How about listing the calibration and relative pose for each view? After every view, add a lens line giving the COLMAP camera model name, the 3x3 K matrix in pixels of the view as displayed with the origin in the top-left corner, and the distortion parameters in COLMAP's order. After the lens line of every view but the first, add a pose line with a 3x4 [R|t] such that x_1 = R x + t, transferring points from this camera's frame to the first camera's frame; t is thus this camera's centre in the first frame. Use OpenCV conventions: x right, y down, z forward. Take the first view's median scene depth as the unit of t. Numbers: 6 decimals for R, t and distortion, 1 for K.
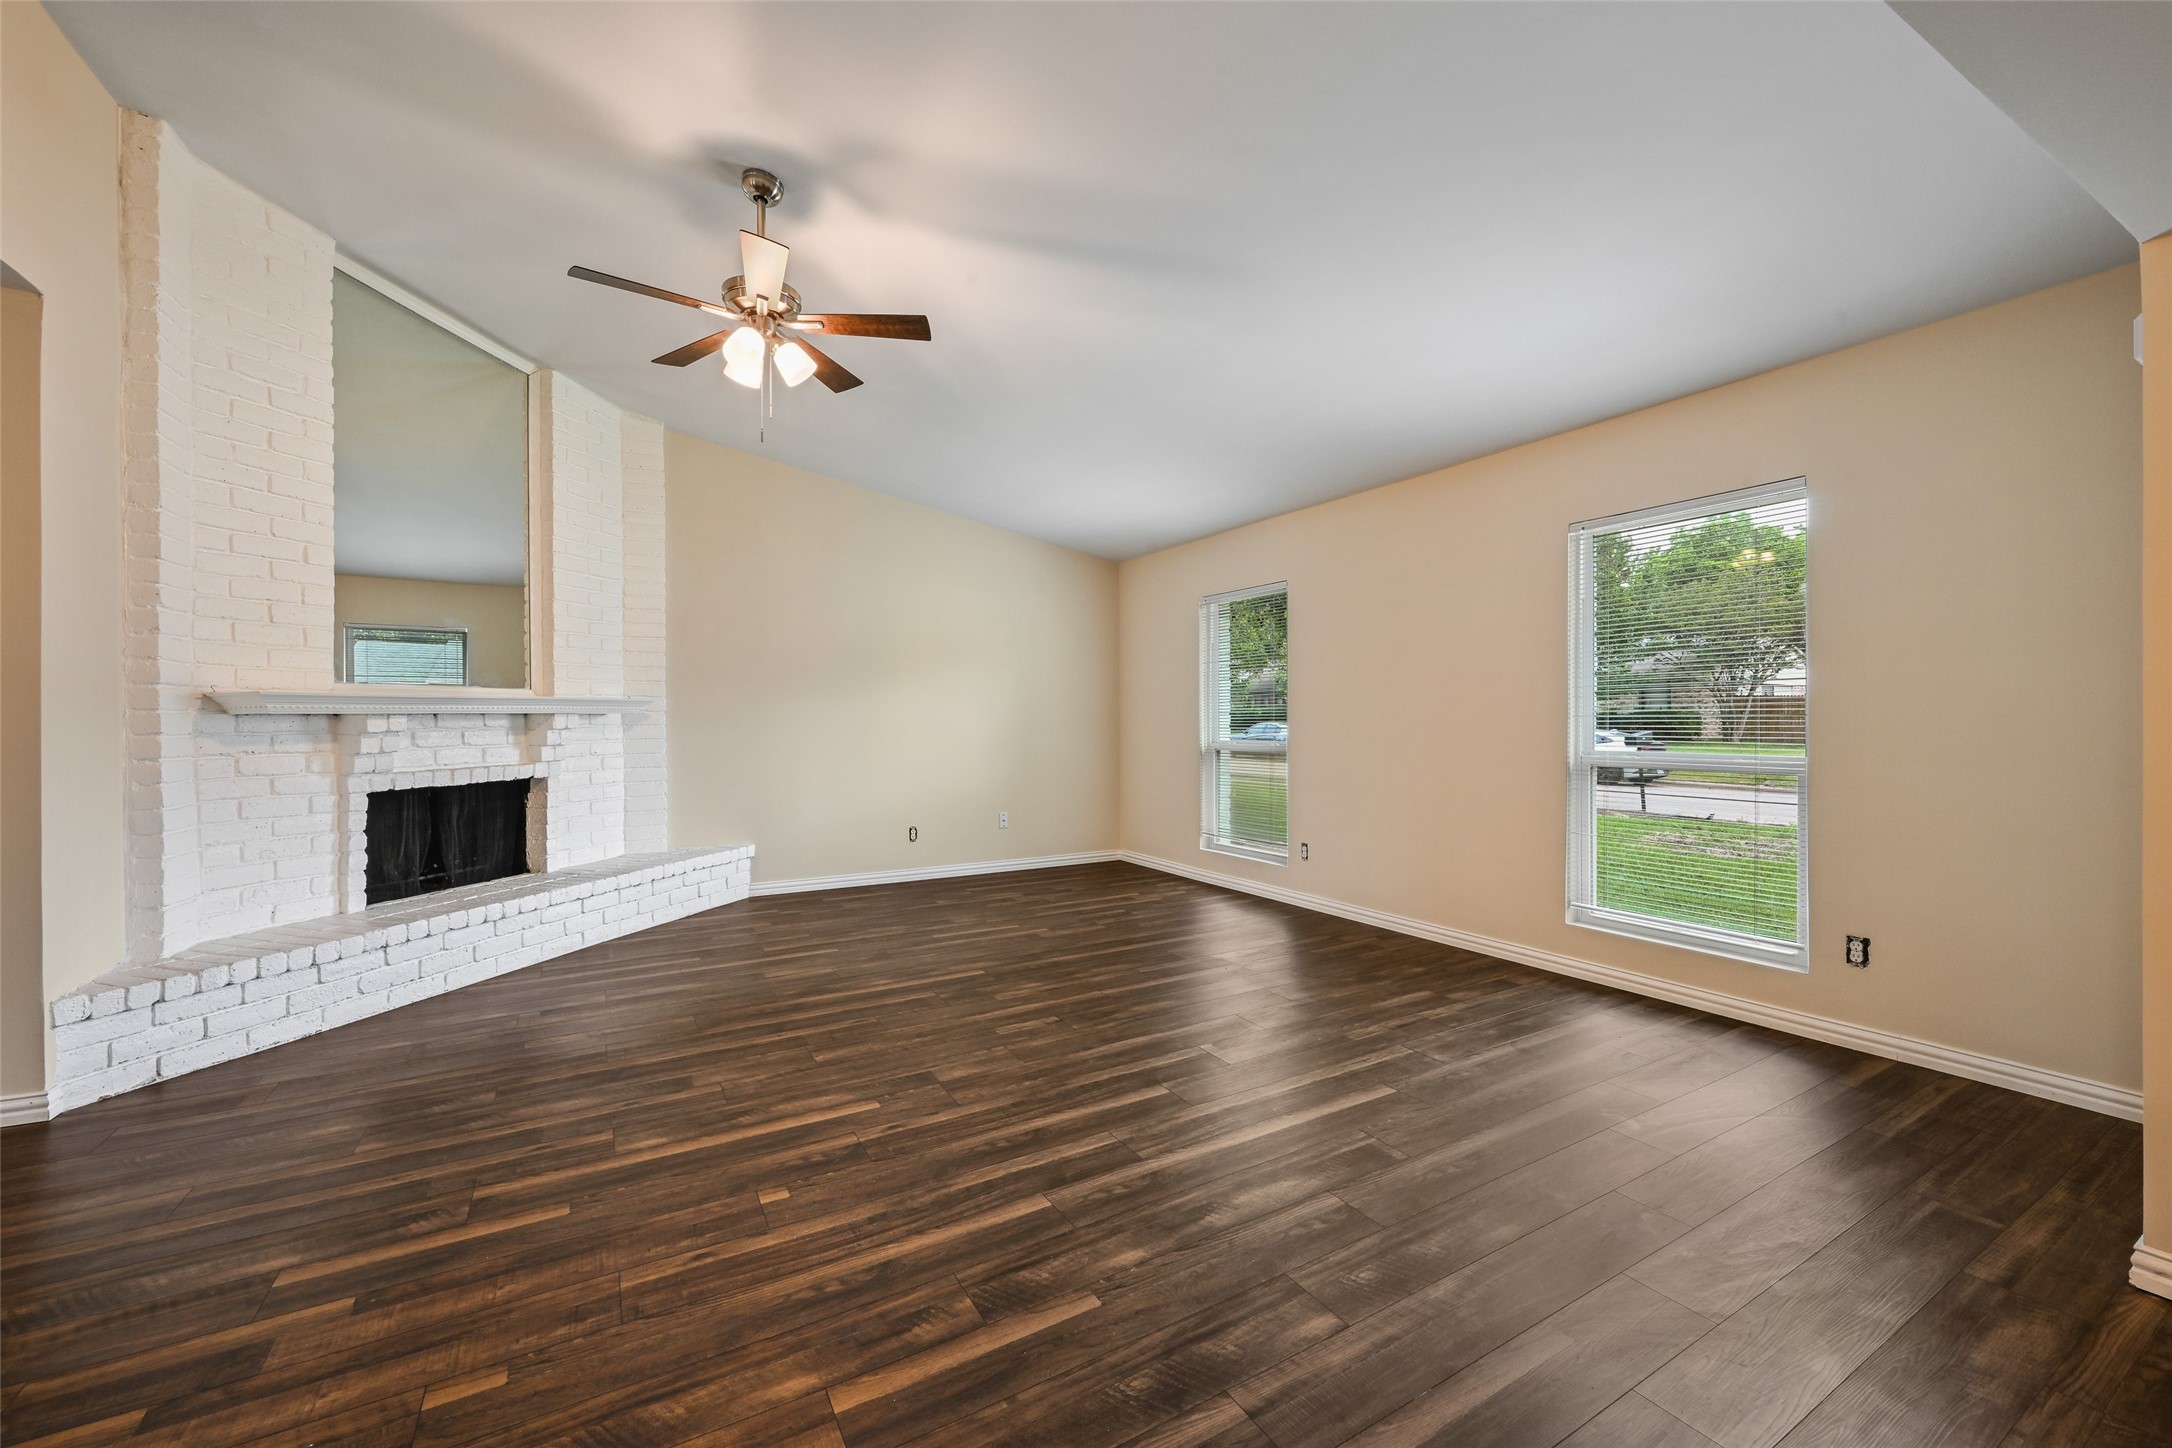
lens RADIAL K [[856.2, 0, 1091.5], [0, 856.2, 720.2], [0, 0, 1]] dist [-0.000776, 0.000642]
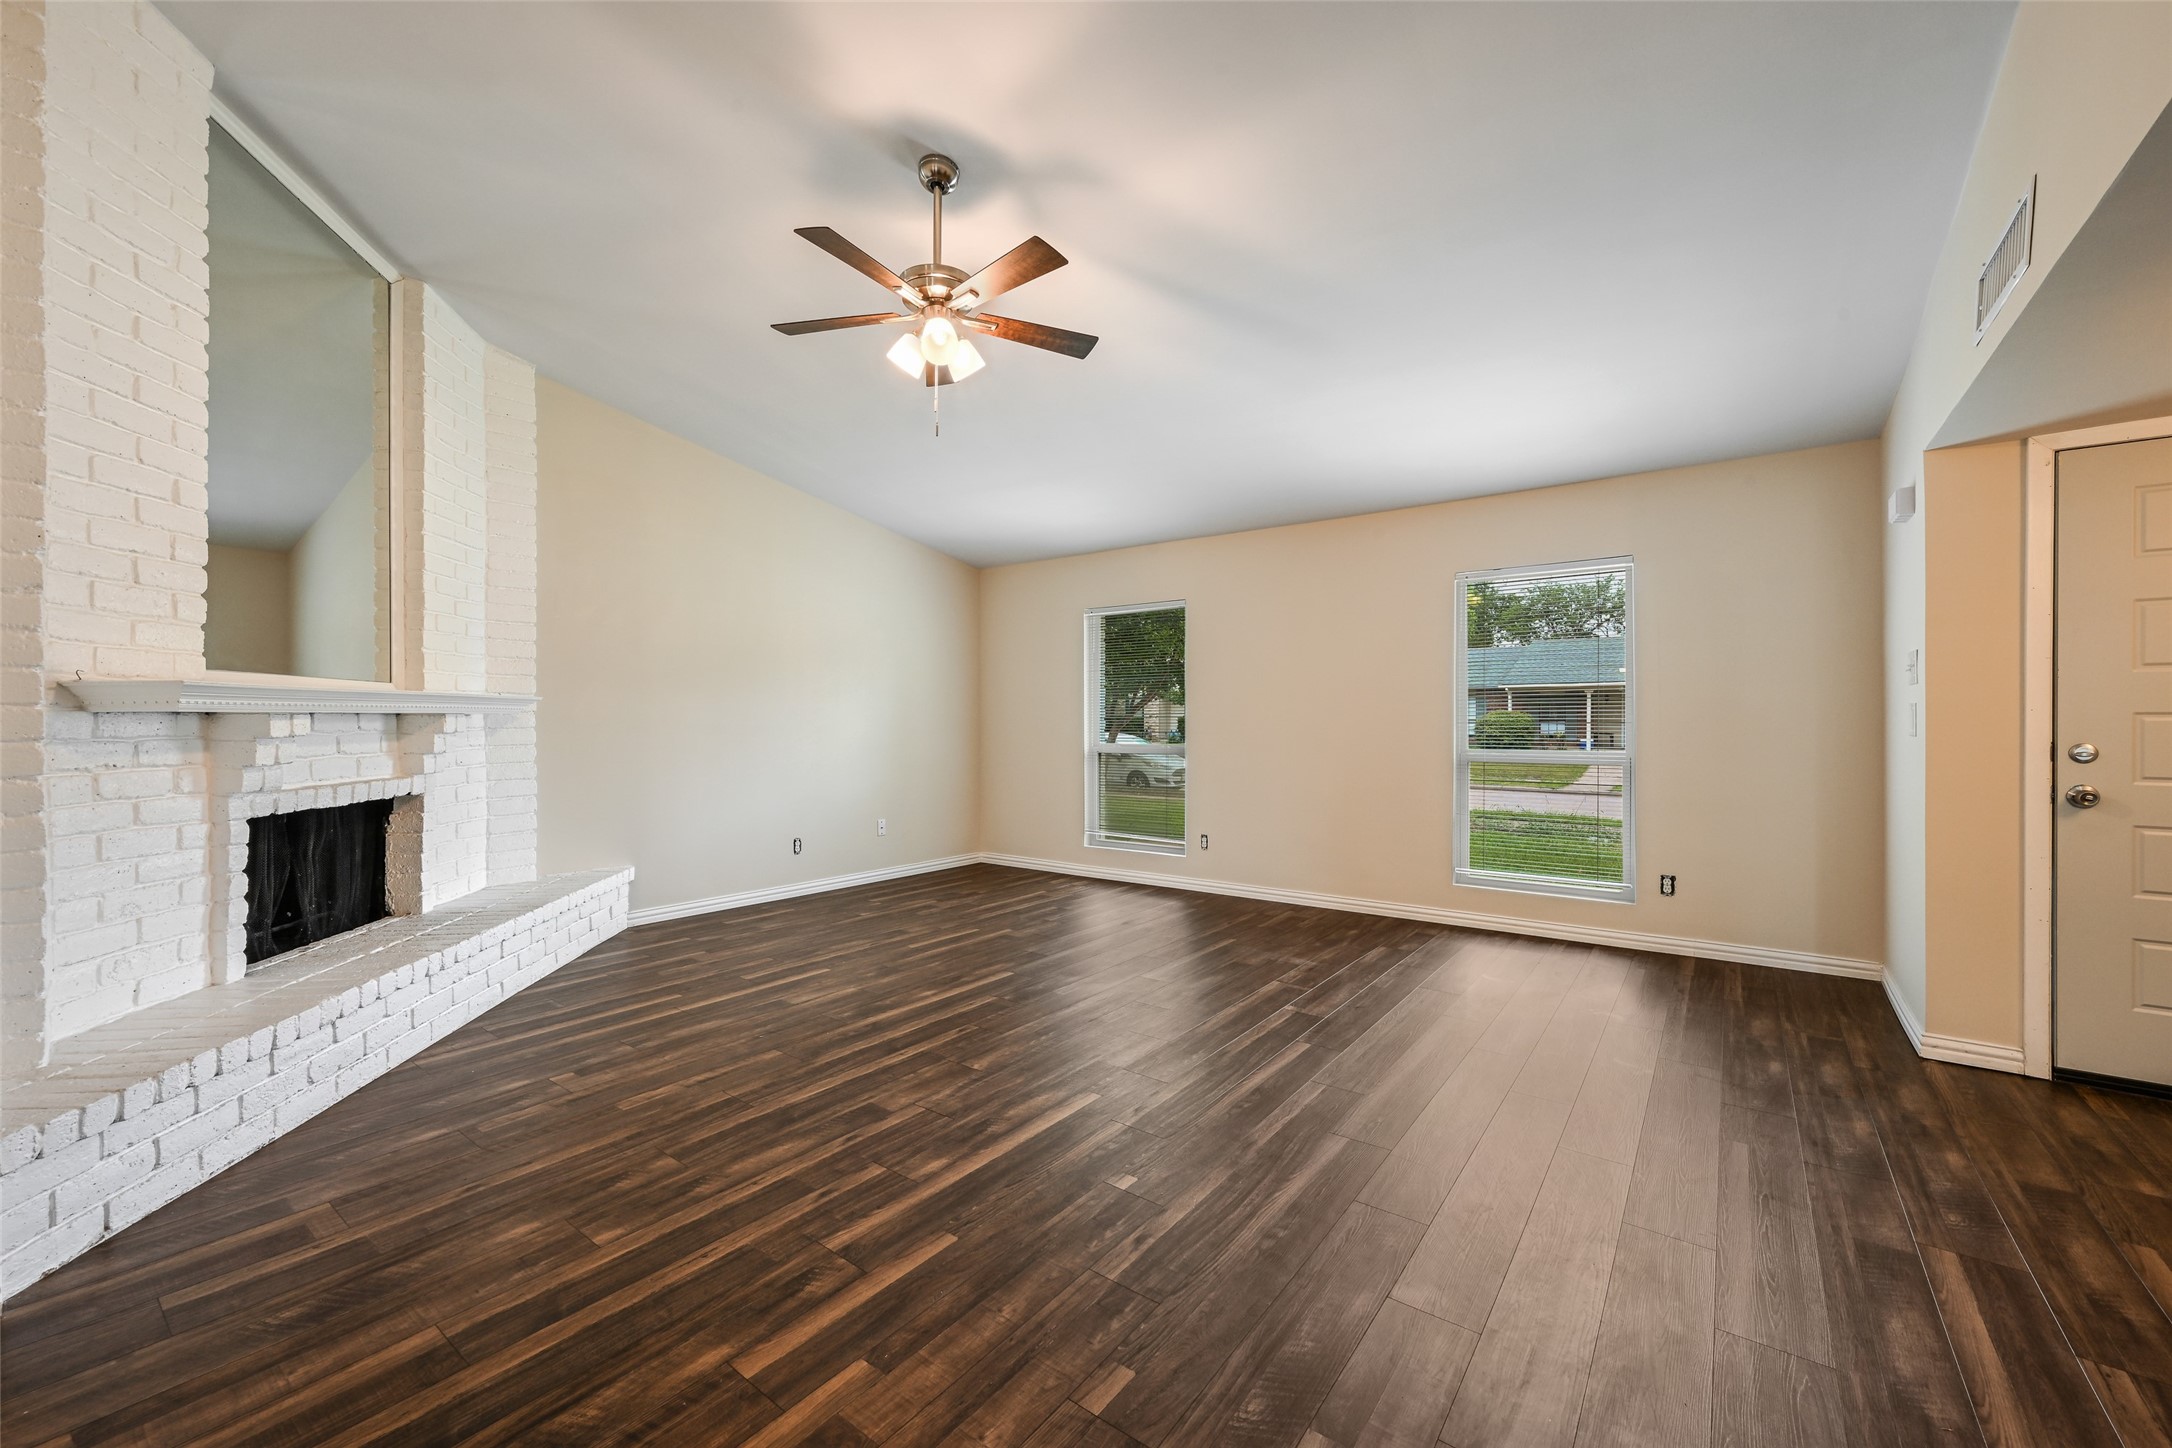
lens RADIAL K [[856.2, 0, 1091.5], [0, 856.2, 720.2], [0, 0, 1]] dist [-0.000776, 0.000642]
pose [[0.919197, 0.007741, 0.393722, -0.509496], [-0.005984, 0.999966, -0.005690, -0.000872], [-0.393753, 0.002874, 0.919212, 0.032811]]
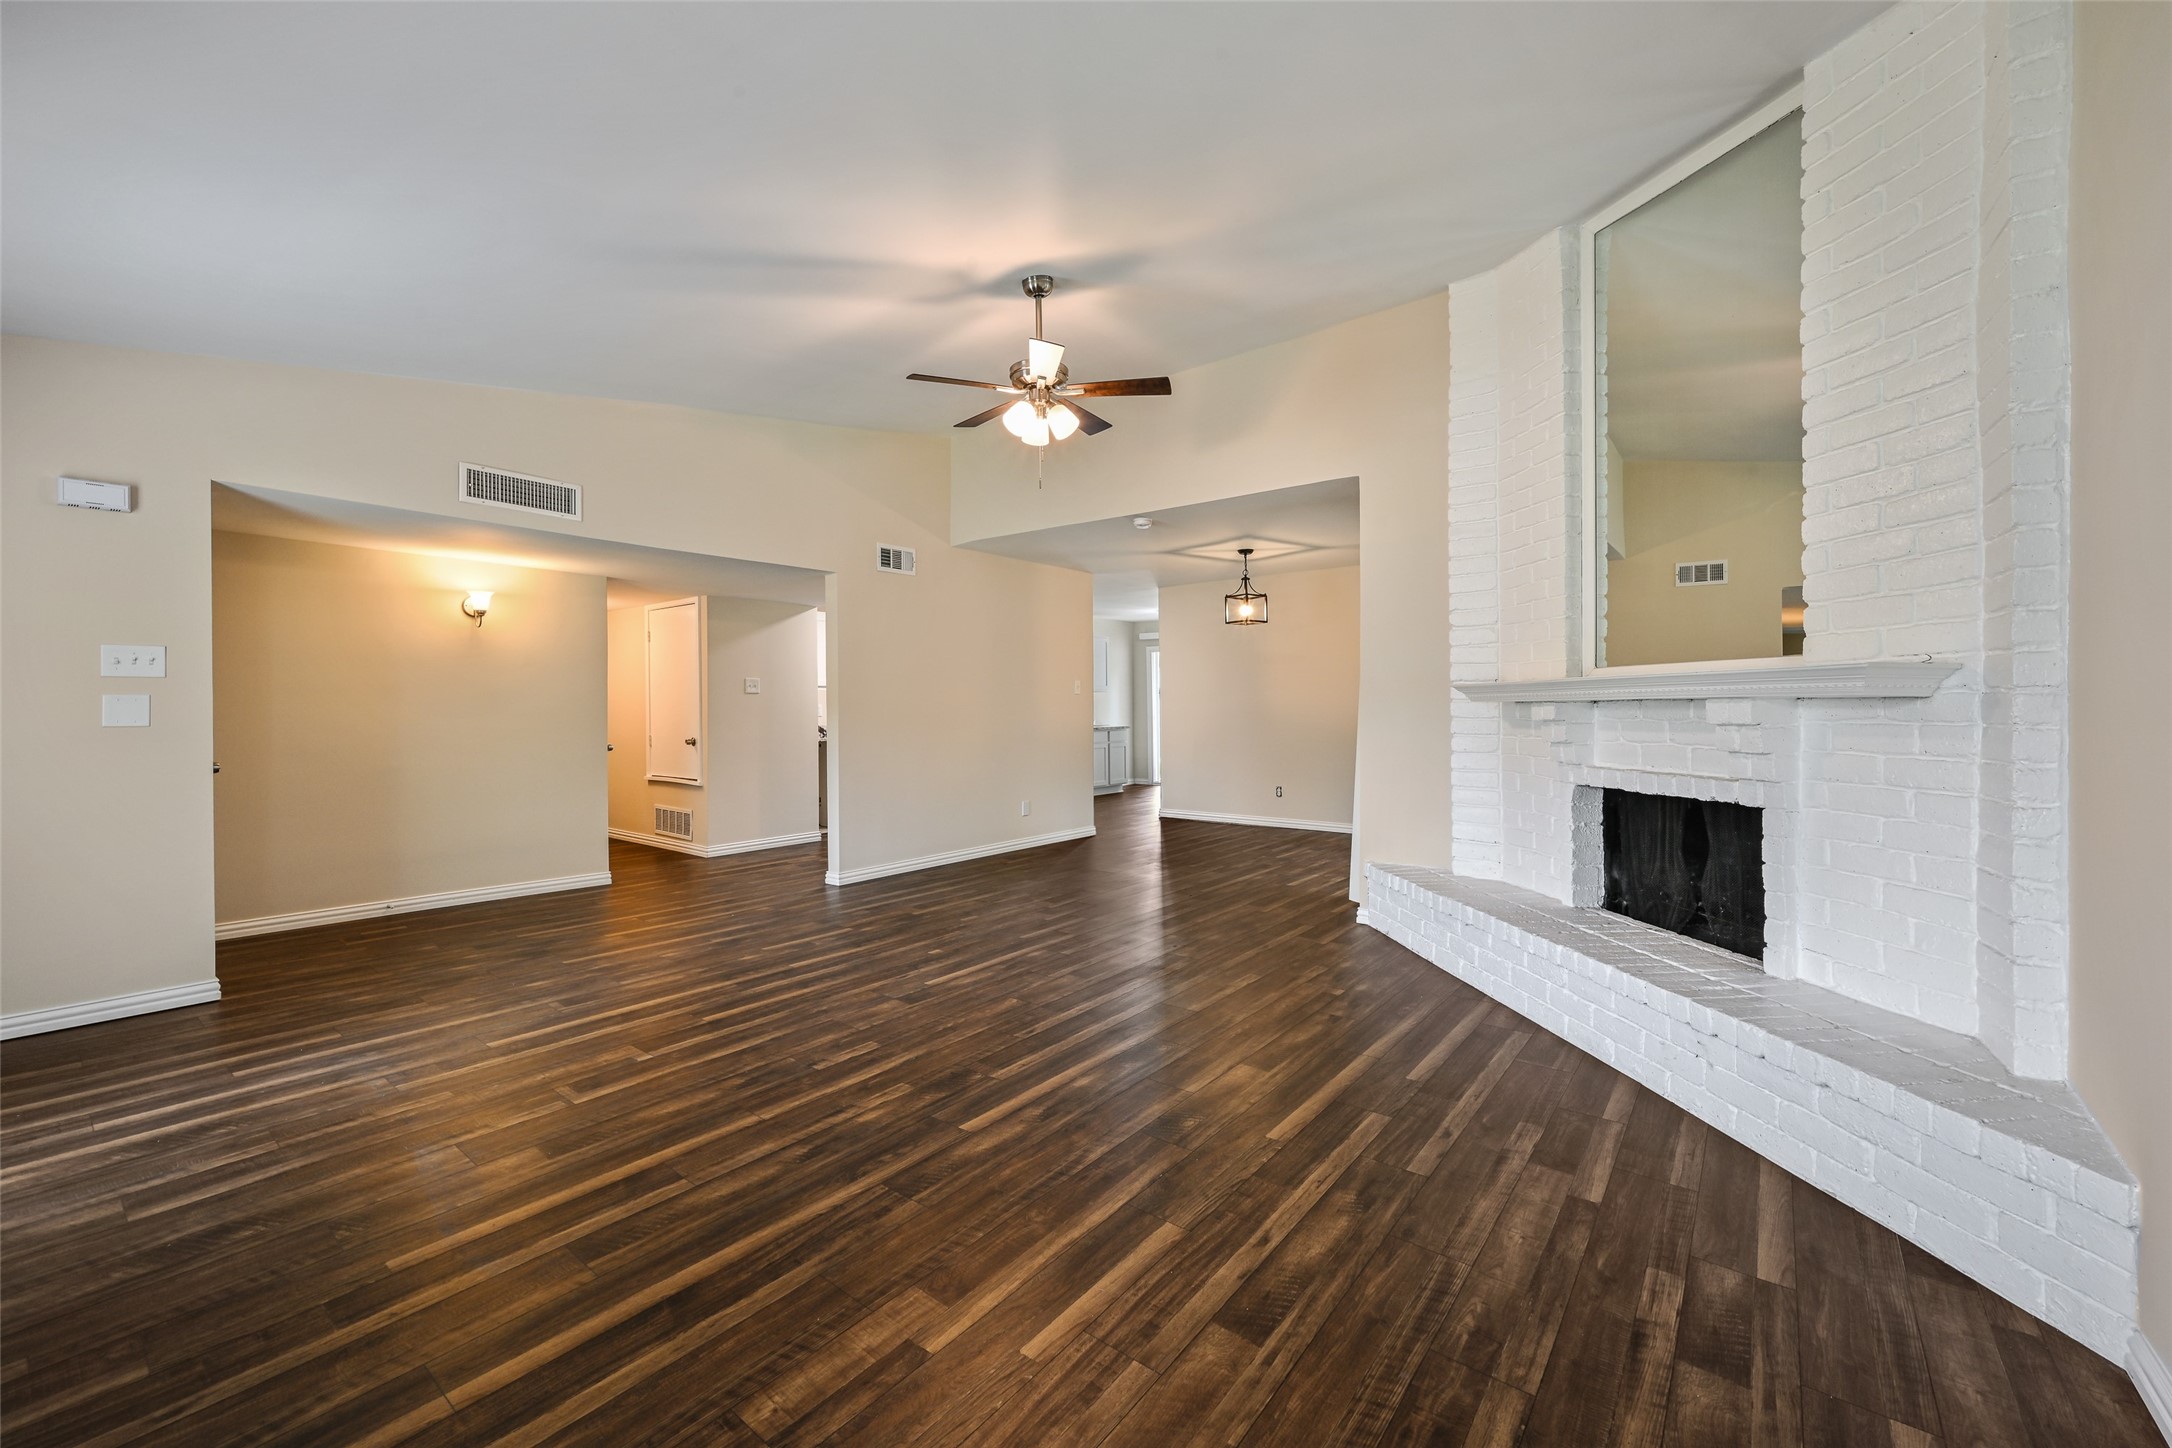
lens RADIAL K [[856.2, 0, 1086.6], [0, 856.2, 724.2], [0, 0, 1]] dist [-0.000776, 0.000642]
pose [[-0.931939, 0.015513, -0.362282, 0.011638], [0.007313, 0.999685, 0.023994, -0.014678], [0.362540, 0.019712, -0.931760, 1.851260]]
